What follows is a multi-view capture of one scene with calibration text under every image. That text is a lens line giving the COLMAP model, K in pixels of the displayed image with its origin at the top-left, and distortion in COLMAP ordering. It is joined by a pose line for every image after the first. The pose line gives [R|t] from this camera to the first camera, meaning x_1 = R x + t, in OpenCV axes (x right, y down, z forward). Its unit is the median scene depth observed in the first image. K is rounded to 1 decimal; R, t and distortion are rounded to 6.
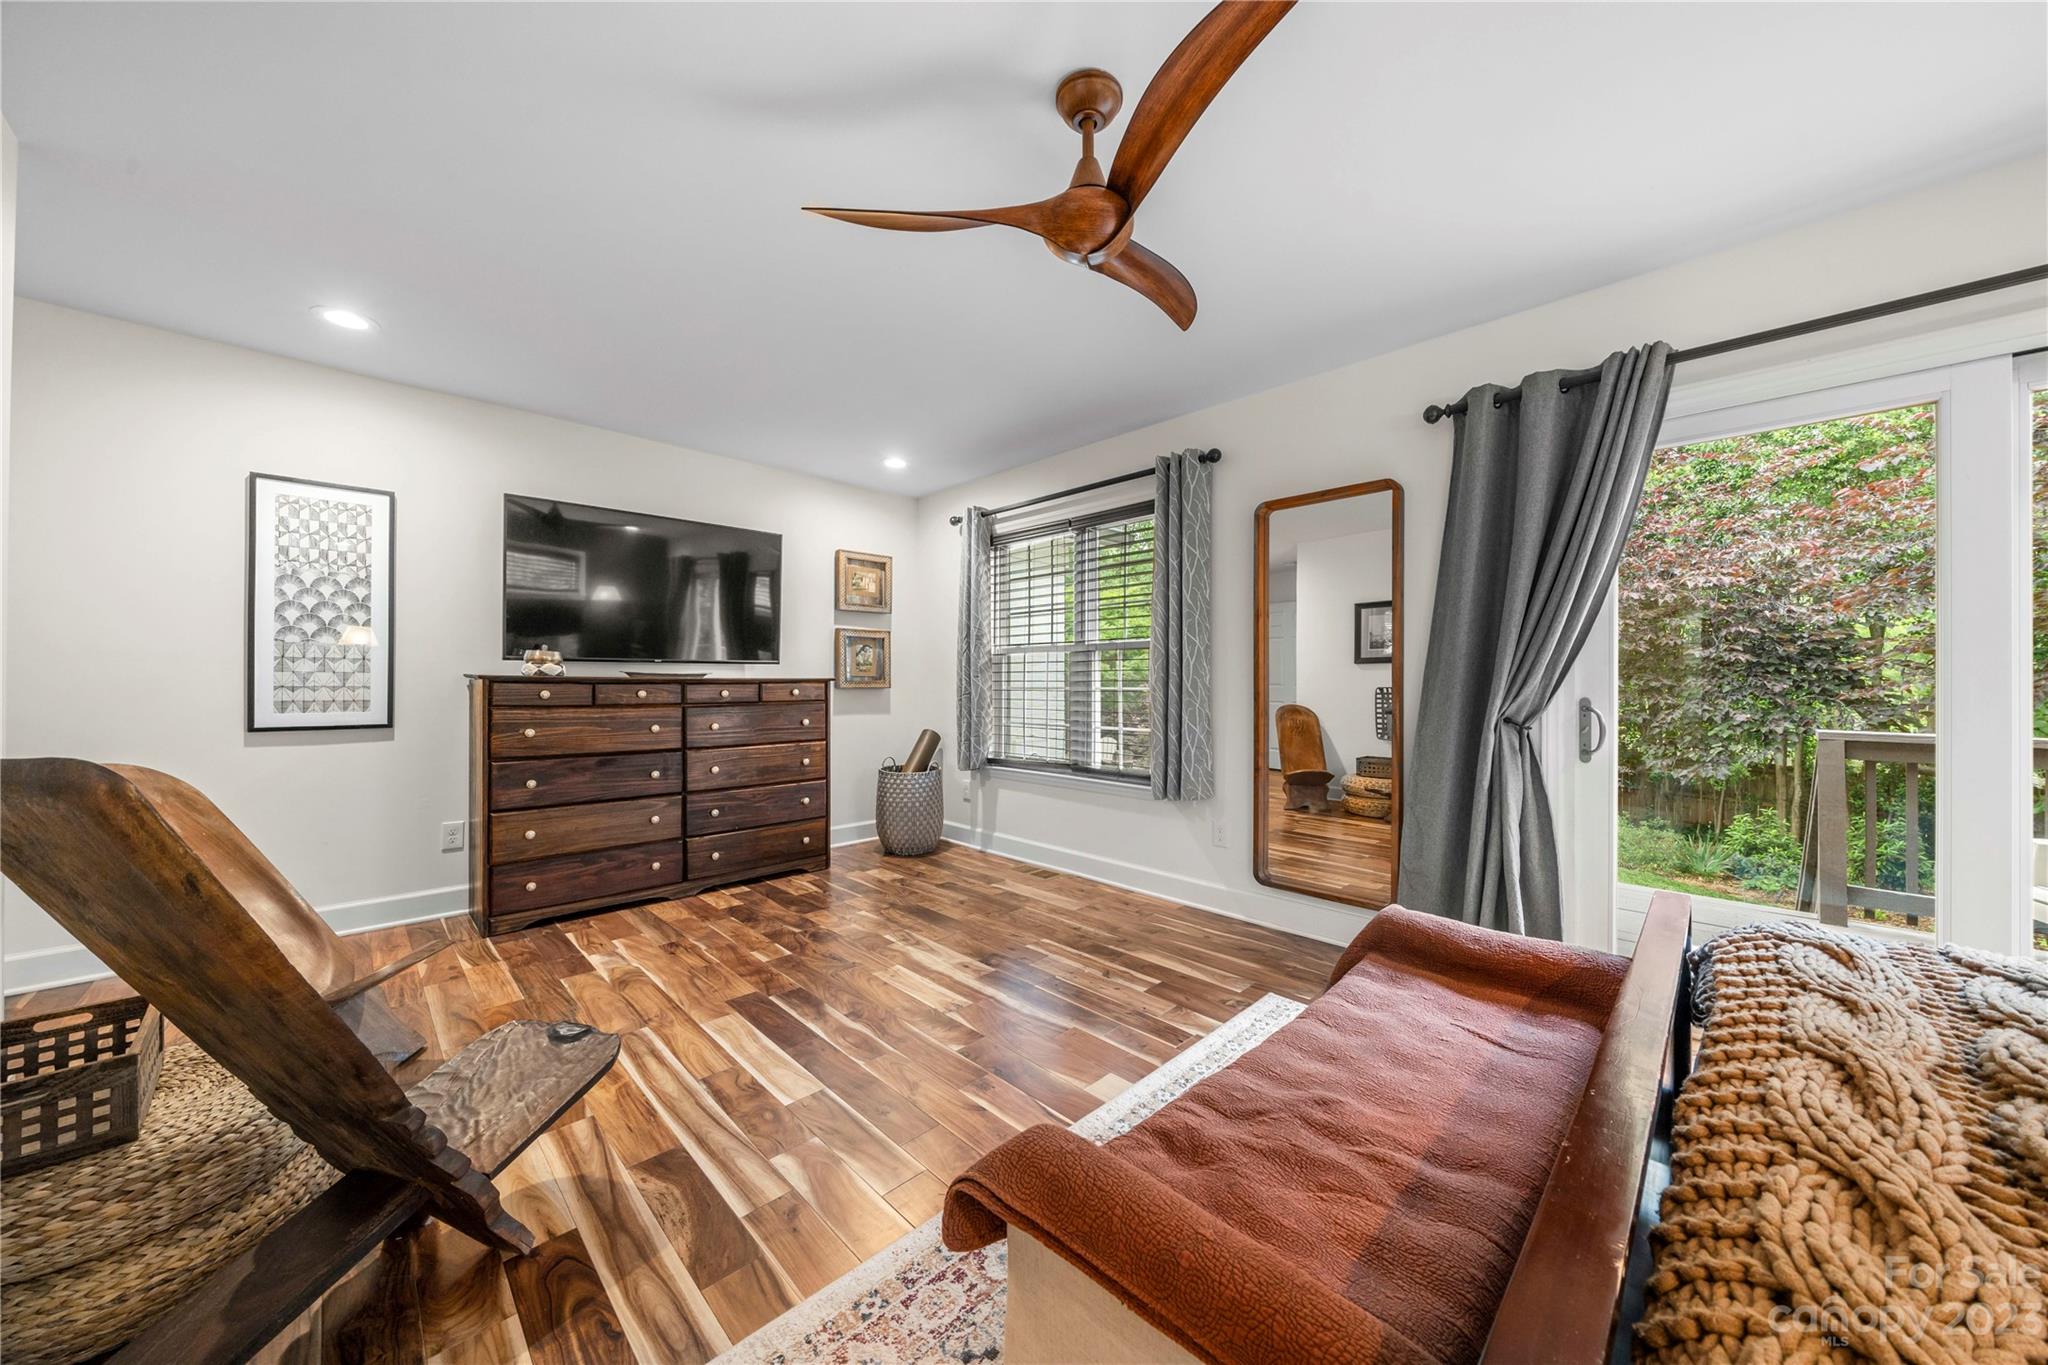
lens RADIAL K [[697.8, 0, 1029.8], [0, 697.8, 678.8], [0, 0, 1]] dist [-0.001669, -0.000050]
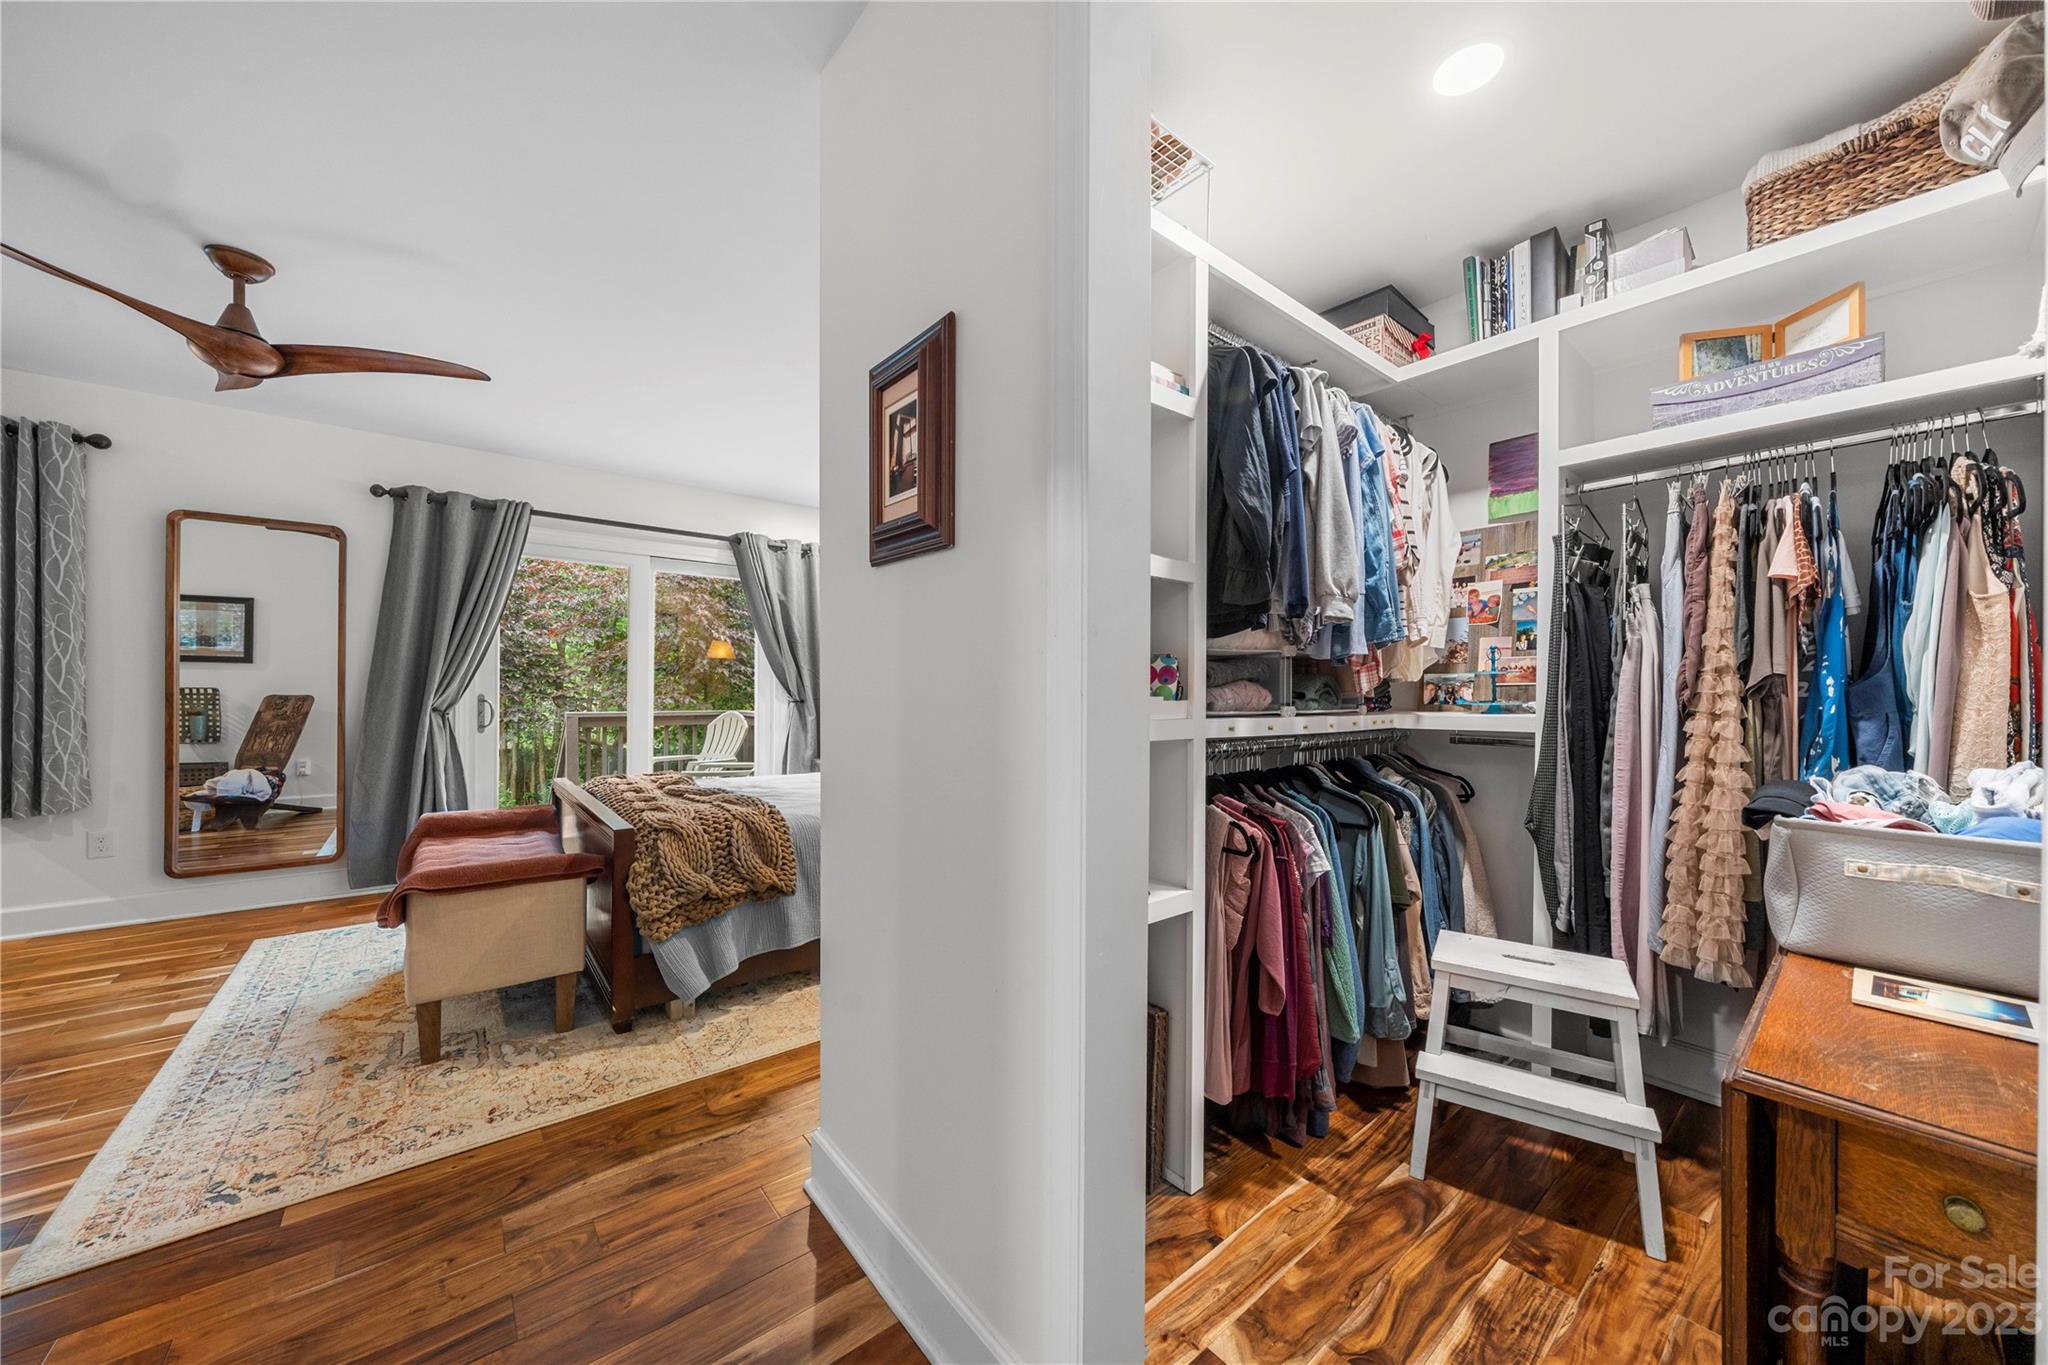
lens RADIAL K [[714.0, 0, 1016.6], [0, 714.0, 685.8], [0, 0, 1]] dist [-0.002179, -0.000127]
pose [[0.102498, 0.002897, 0.994729, -0.700649], [-0.011750, 0.999930, -0.001701, -0.004822], [-0.994664, -0.011513, 0.102524, -0.407952]]
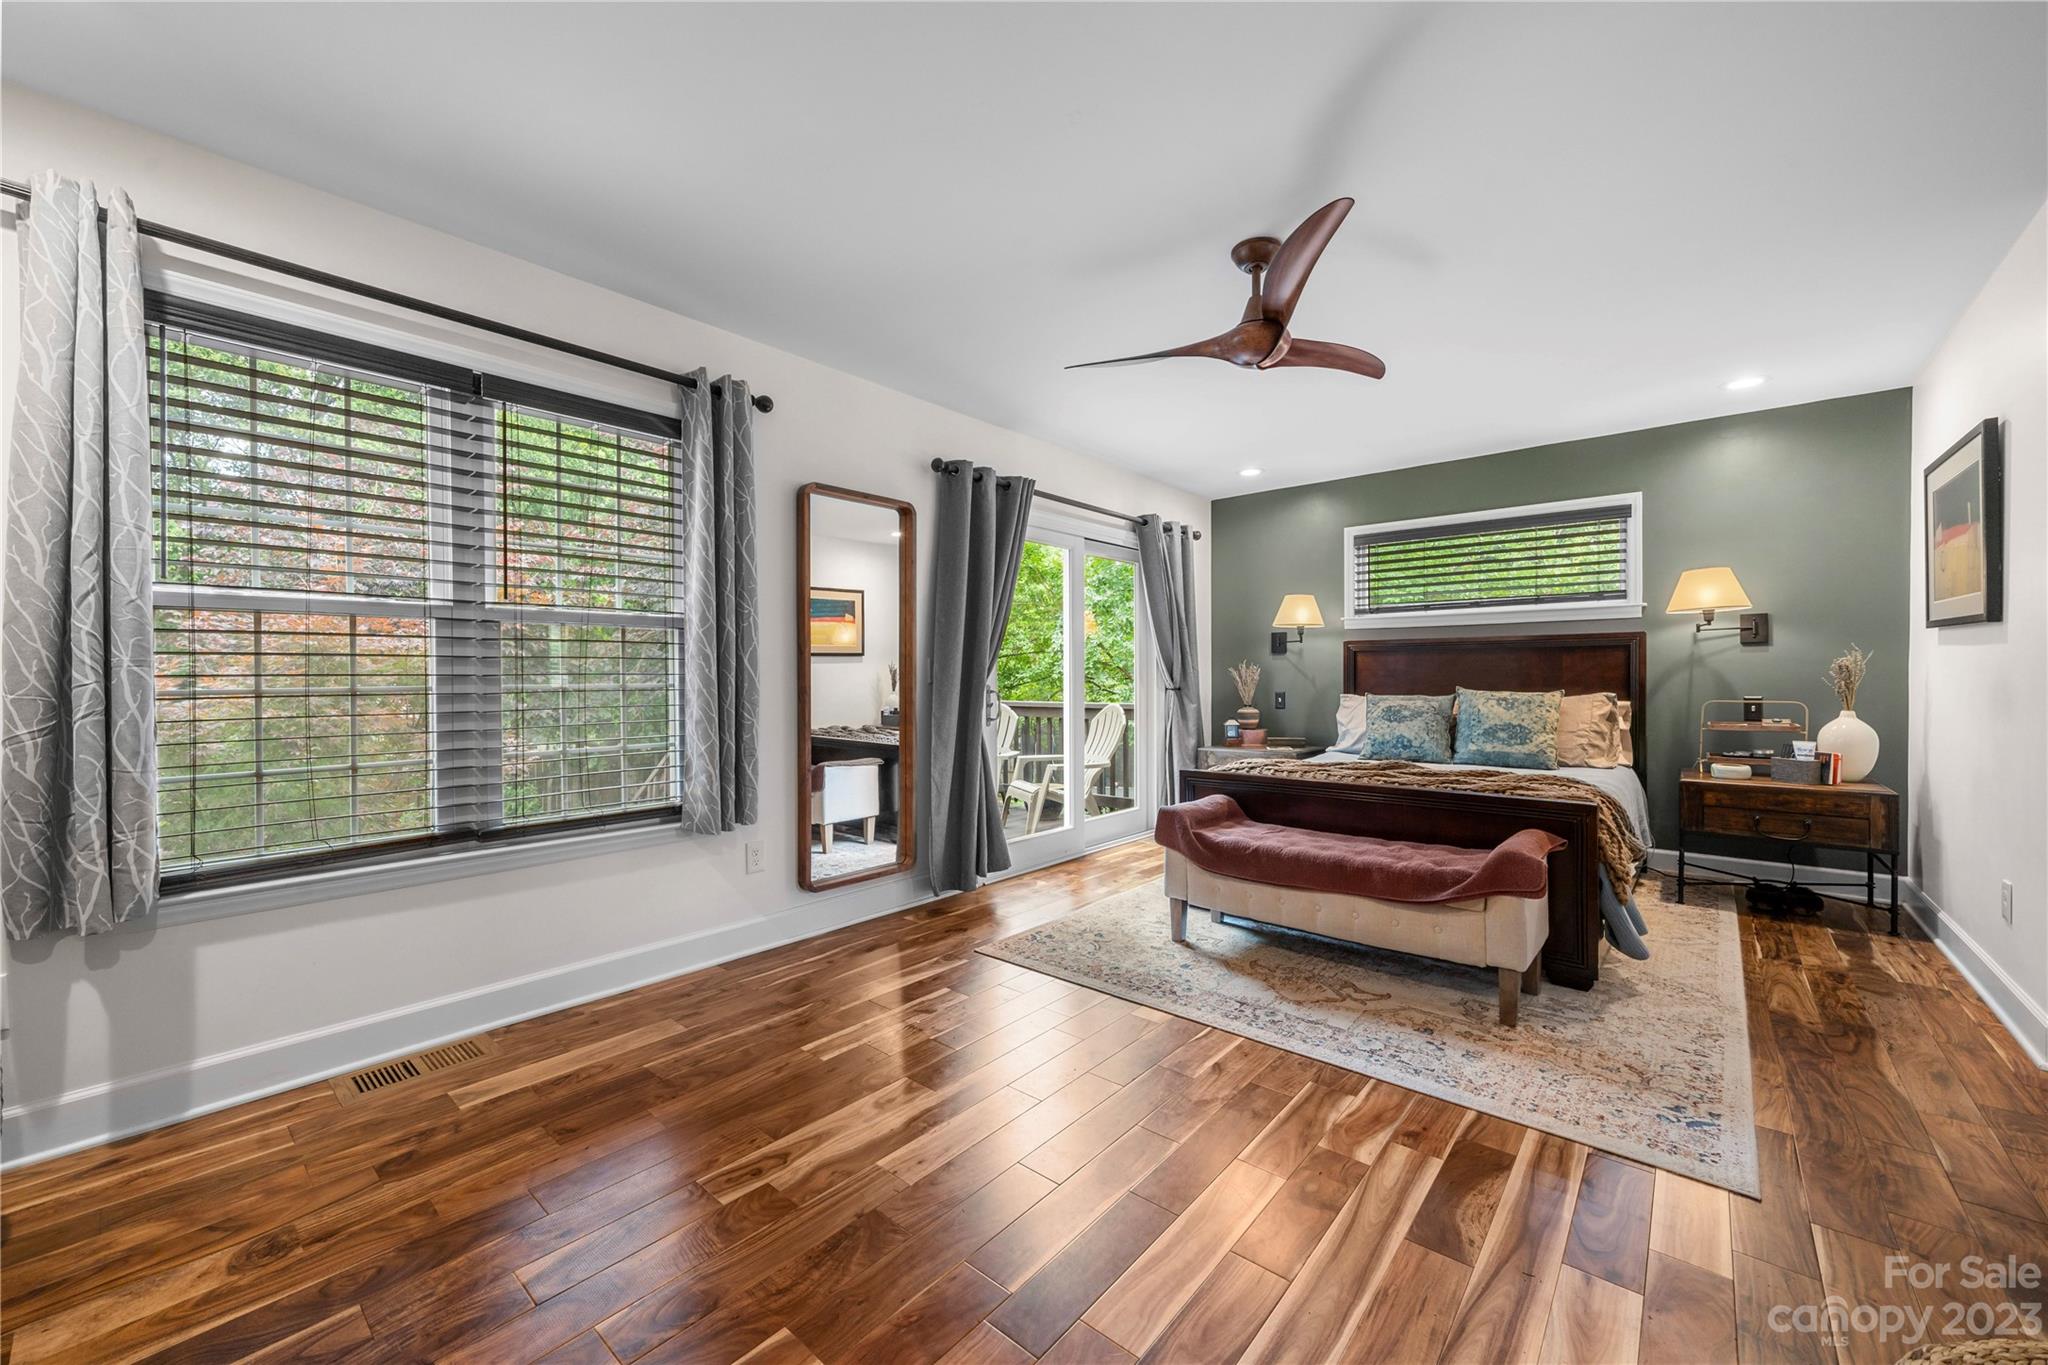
lens RADIAL K [[793.6, 0, 1015.6], [0, 793.6, 665.1], [0, 0, 1]] dist [-0.000520, -0.000160]
pose [[-0.069798, 0.009402, 0.997517, -0.881399], [-0.002374, 0.999951, -0.009591, 0.001863], [-0.997558, -0.003038, -0.069773, 0.955855]]
